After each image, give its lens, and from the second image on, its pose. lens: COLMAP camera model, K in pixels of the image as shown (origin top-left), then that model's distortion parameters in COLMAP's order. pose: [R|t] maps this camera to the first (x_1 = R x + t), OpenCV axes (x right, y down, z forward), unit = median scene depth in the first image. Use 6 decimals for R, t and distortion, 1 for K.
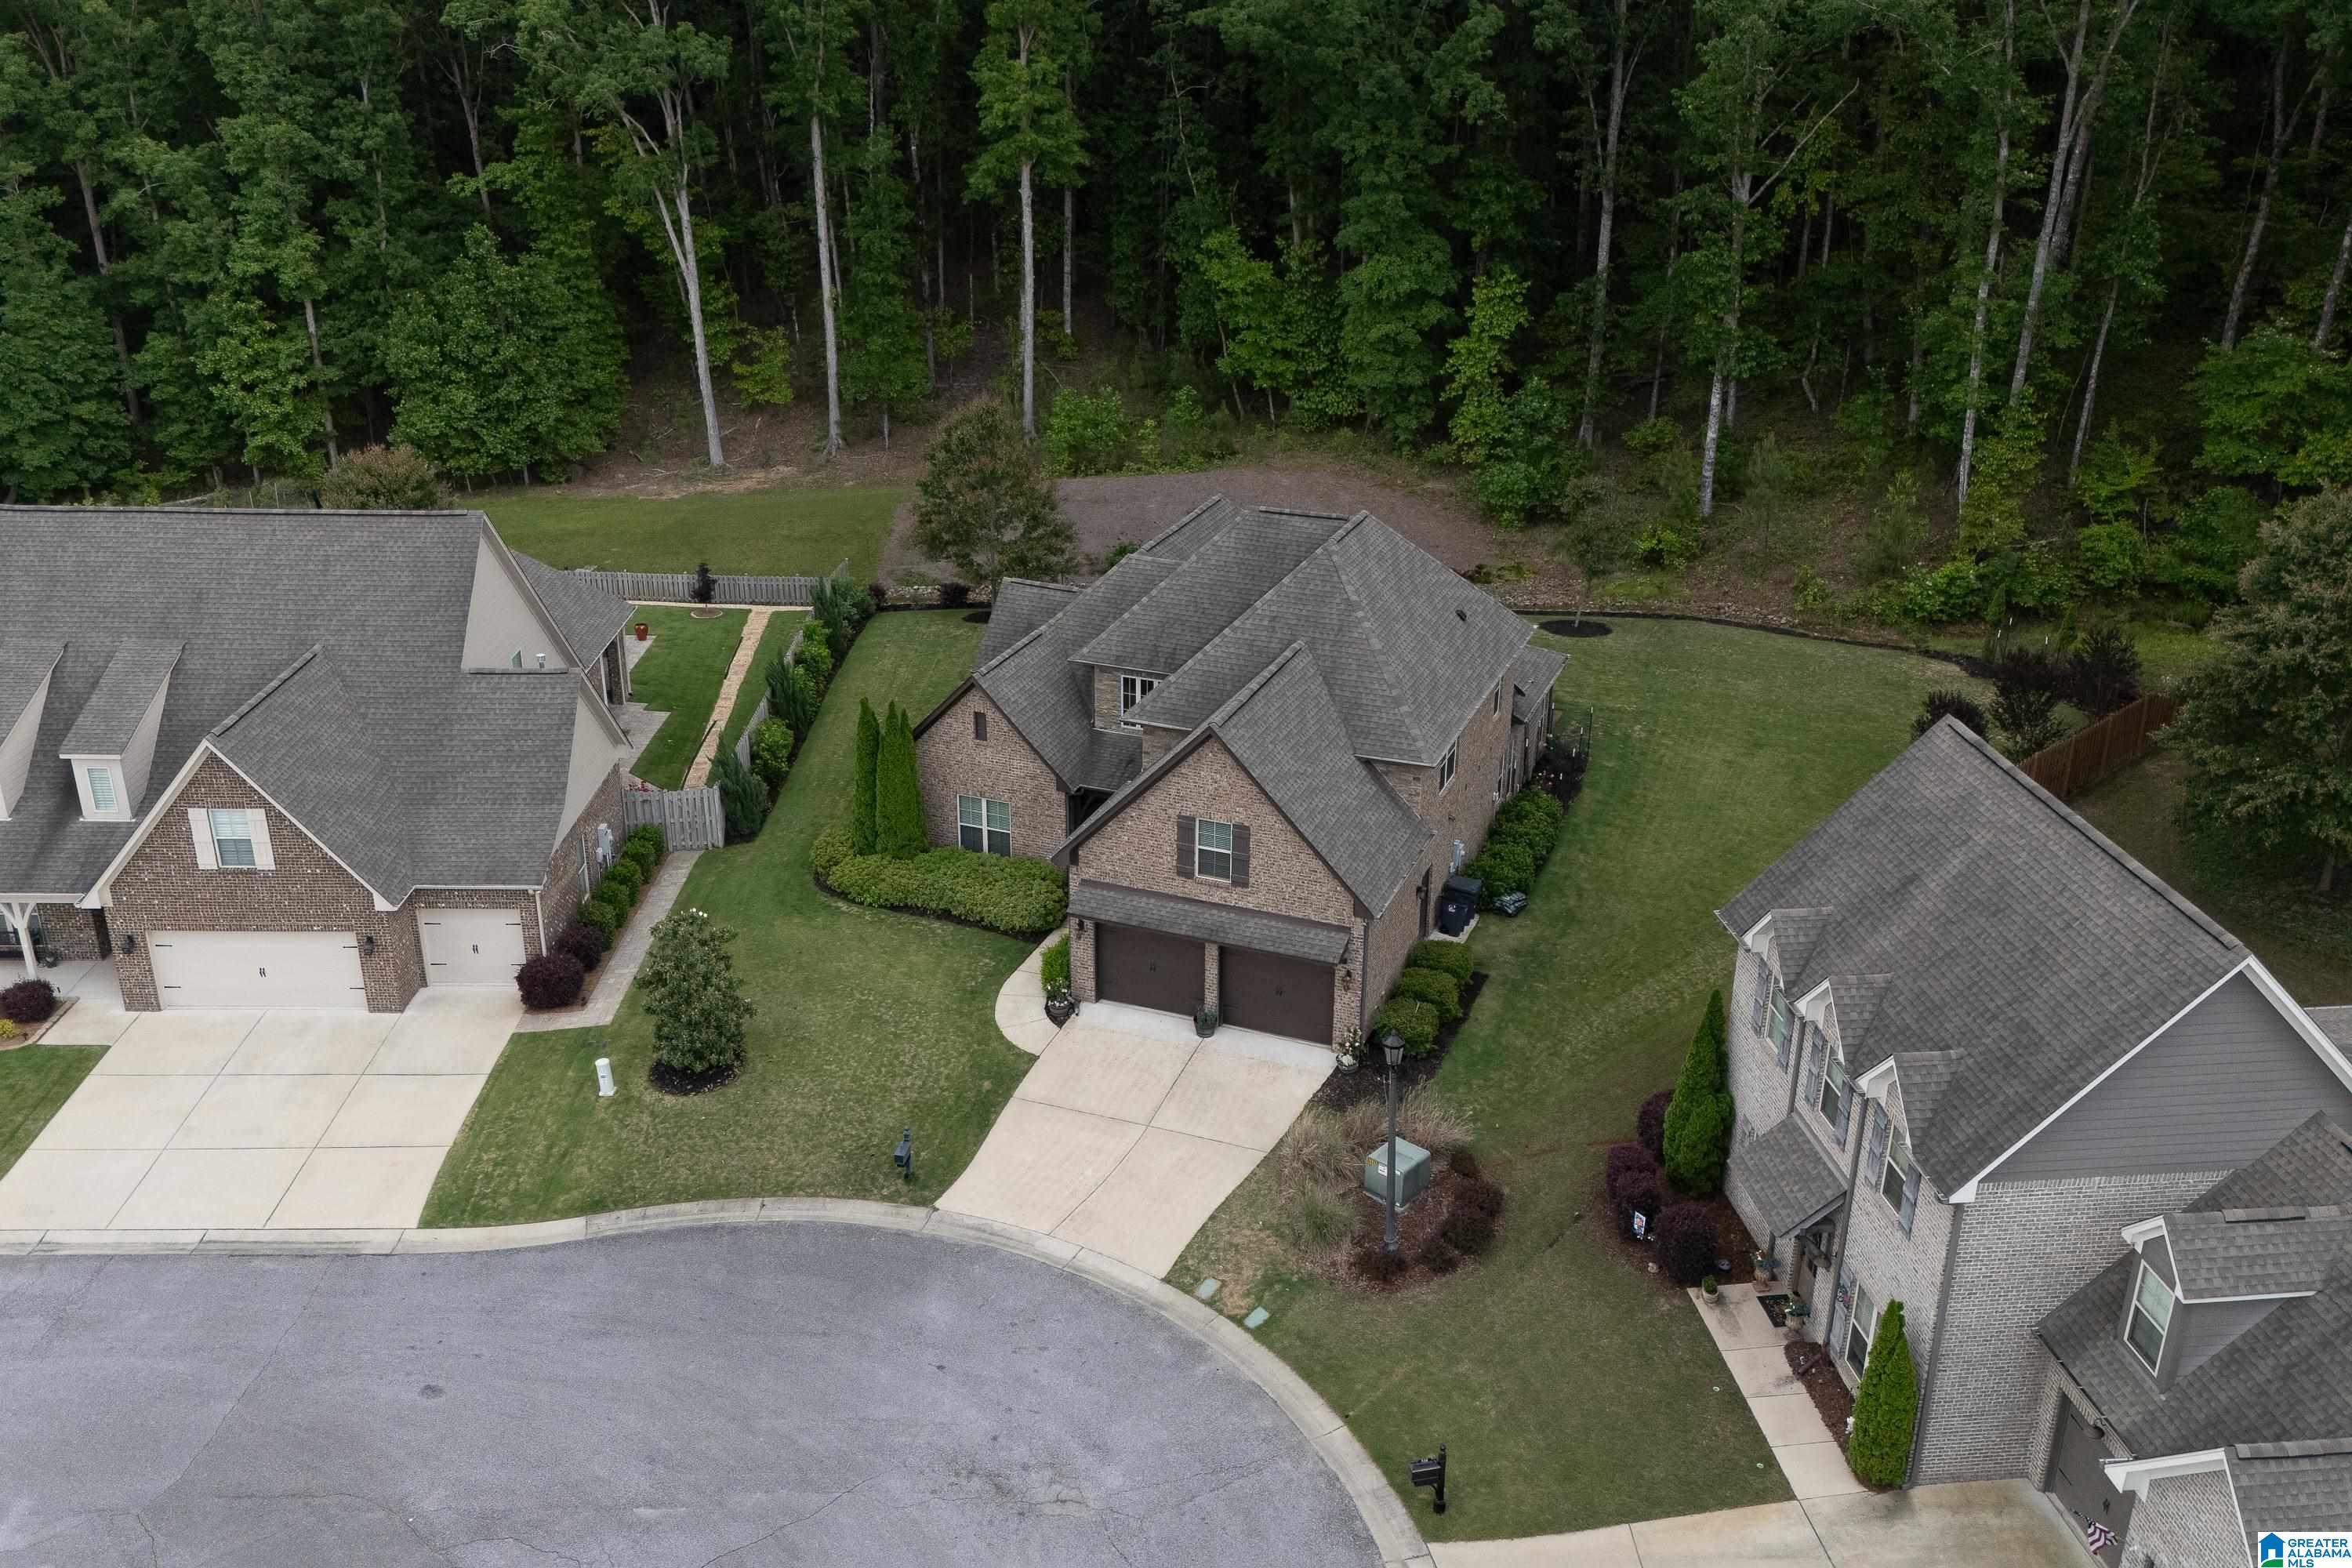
lens RADIAL K [[2049.0, 0, 1176.0], [0, 2049.0, 784.0], [0, 0, 1]] dist [0.079042, -0.085146]
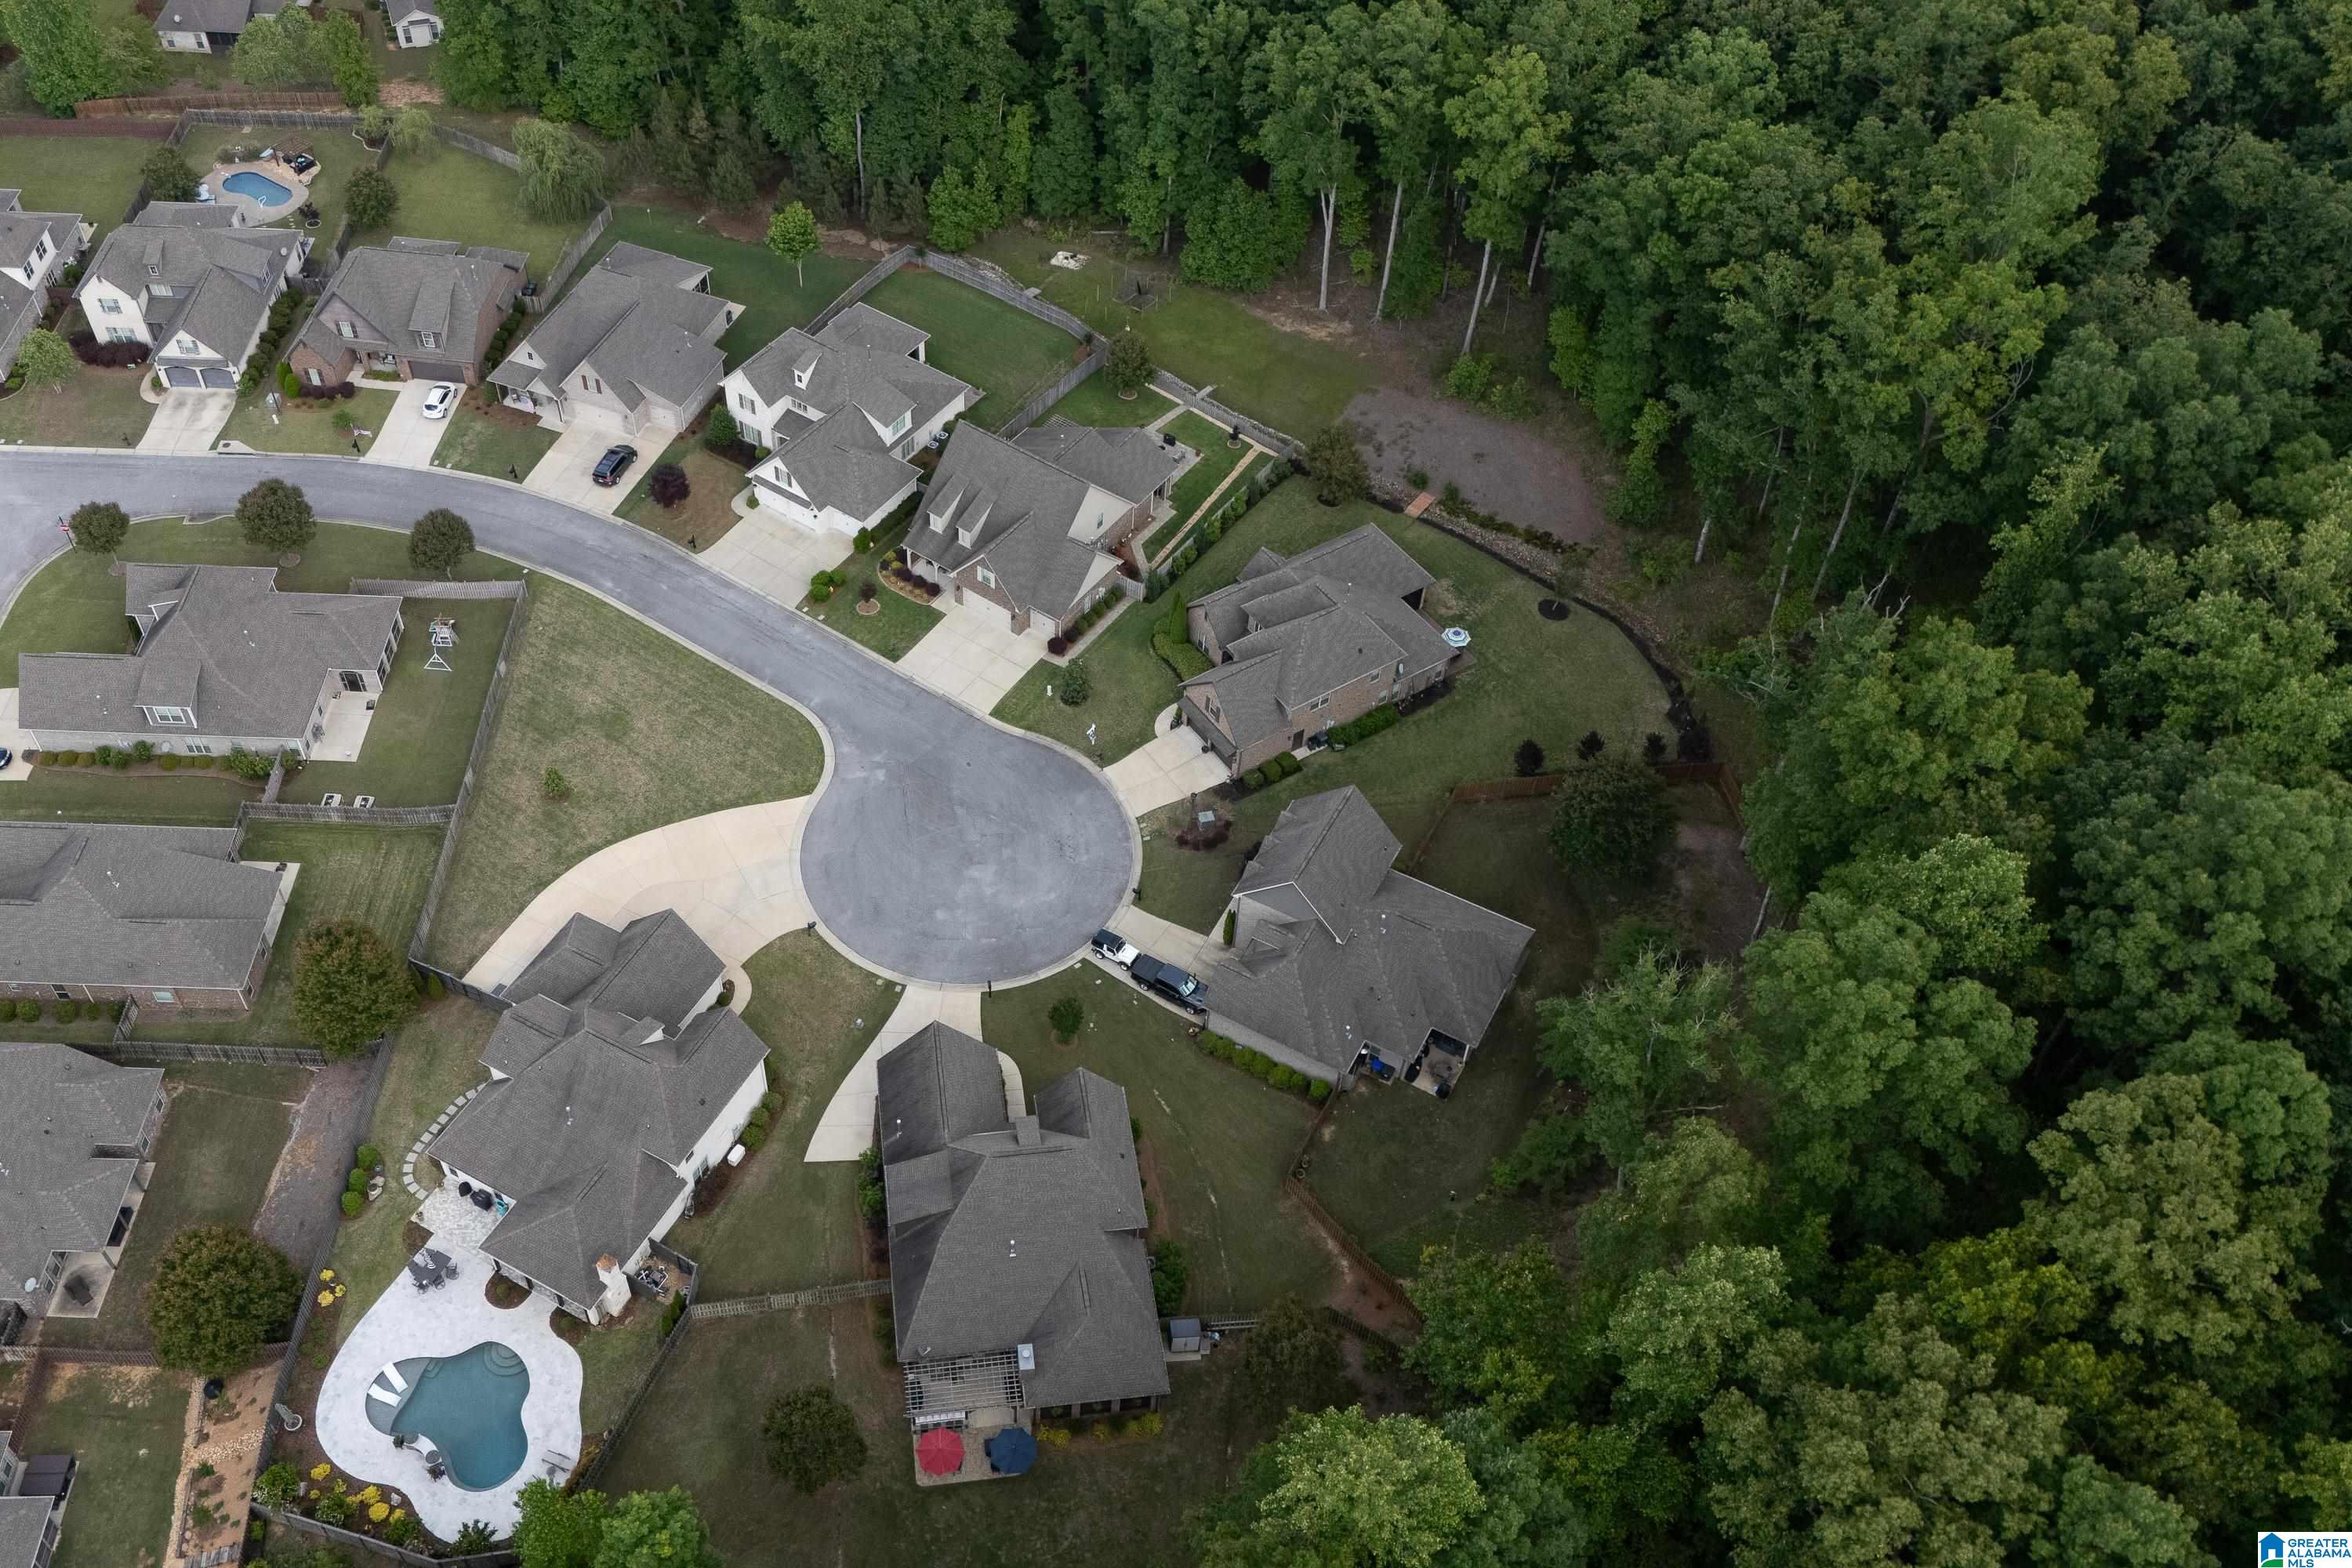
lens RADIAL K [[2049.0, 0, 1176.0], [0, 2049.0, 784.0], [0, 0, 1]] dist [0.079042, -0.085146]
pose [[0.829804, 0.447490, -0.333432, 1.099644], [-0.267748, 0.843480, 0.465674, -1.359058], [0.489628, -0.297143, 0.819738, -1.745304]]
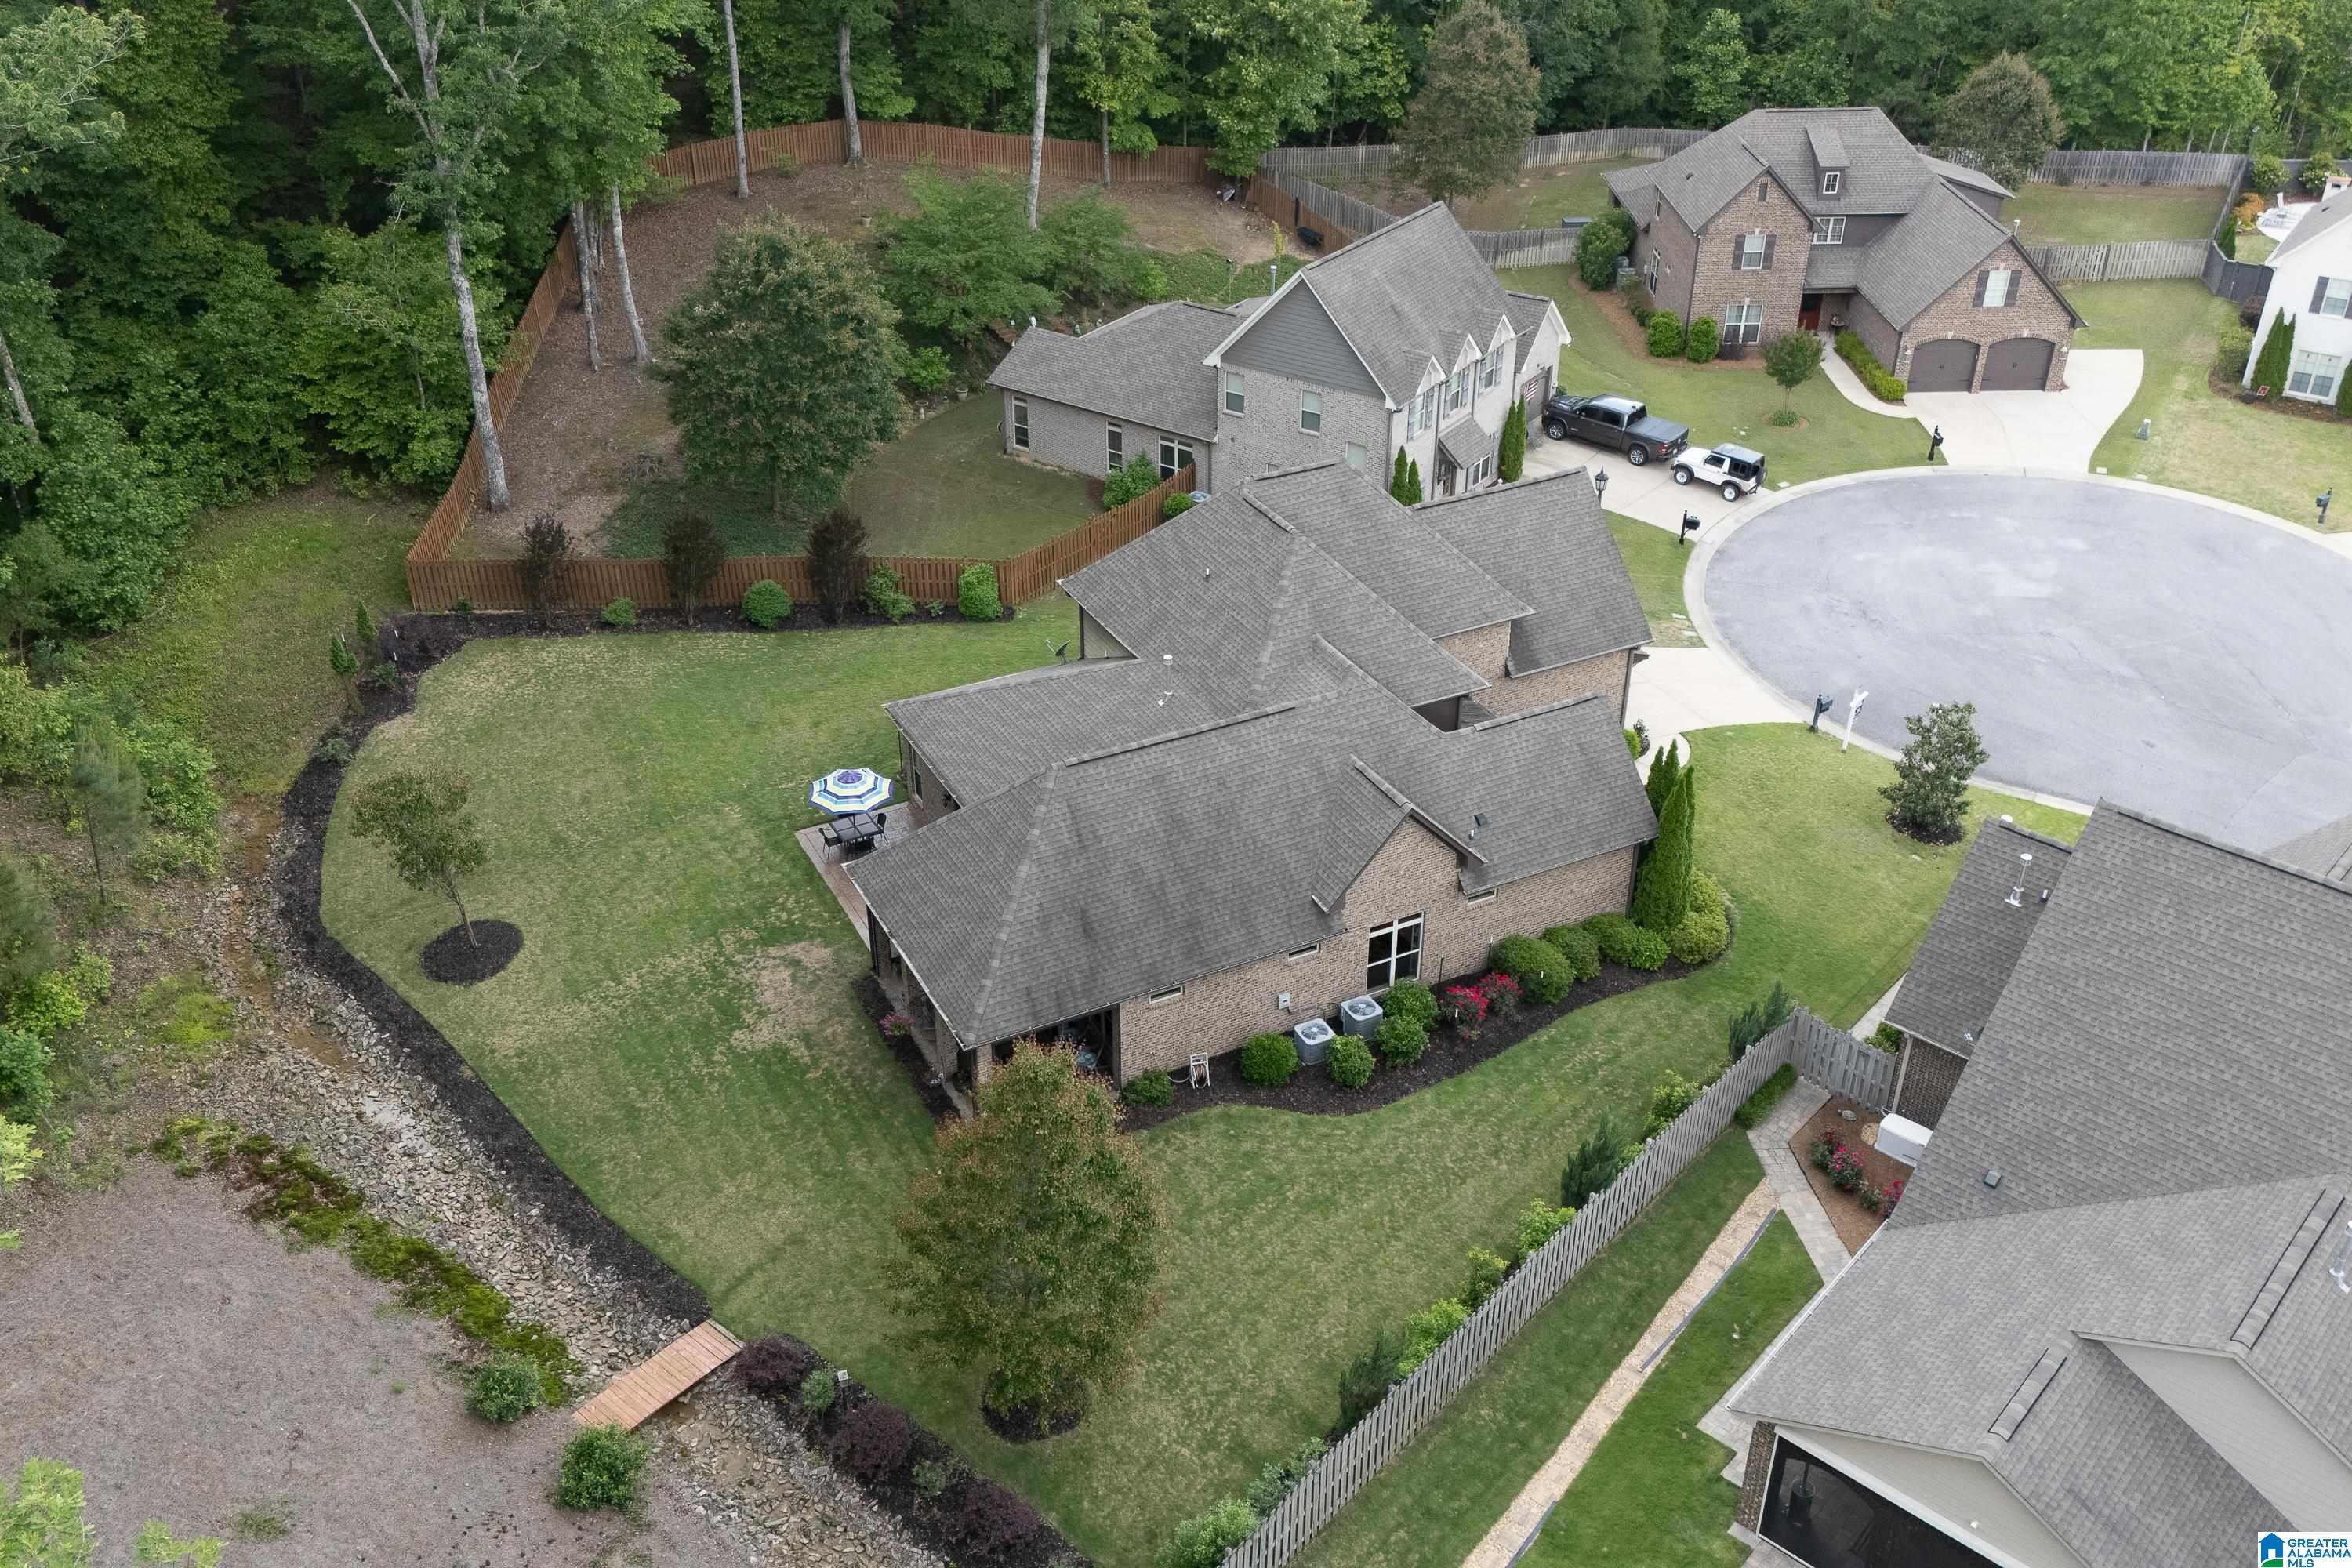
lens RADIAL K [[2049.0, 0, 1176.0], [0, 2049.0, 784.0], [0, 0, 1]] dist [0.079042, -0.085146]
pose [[-0.748378, -0.318782, 0.581643, -0.607809], [0.296299, 0.623883, 0.723171, -0.908620], [-0.593411, 0.713546, -0.372445, 1.696404]]
